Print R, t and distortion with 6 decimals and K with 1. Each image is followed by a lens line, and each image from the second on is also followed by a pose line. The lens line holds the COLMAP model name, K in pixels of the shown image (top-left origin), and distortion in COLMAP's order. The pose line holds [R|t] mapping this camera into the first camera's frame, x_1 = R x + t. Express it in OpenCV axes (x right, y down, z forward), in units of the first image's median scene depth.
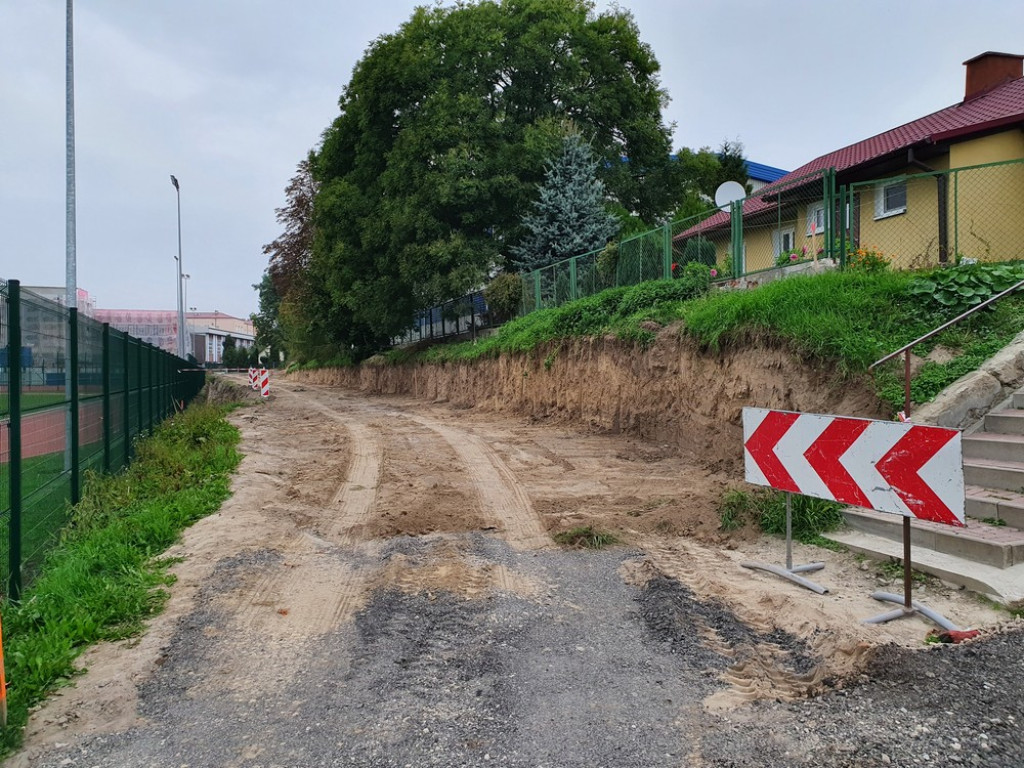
lens RADIAL K [[779.5, 0, 504.8], [0, 779.5, 399.8], [0, 0, 1]] dist [0.109421, -0.255000]
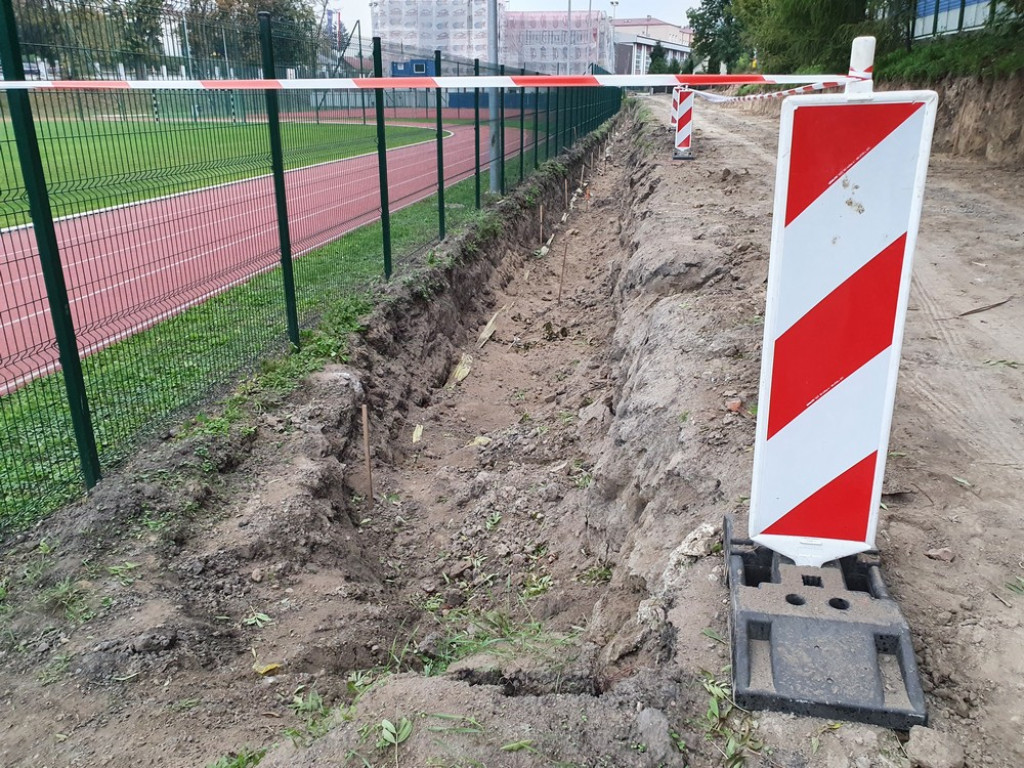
lens RADIAL K [[779.5, 0, 504.8], [0, 779.5, 399.8], [0, 0, 1]] dist [0.109421, -0.255000]
pose [[0.867198, 0.187752, -0.461213, -0.055865], [-0.028381, 0.943327, 0.330650, -0.002545], [0.497155, -0.273650, 0.823379, 0.182875]]
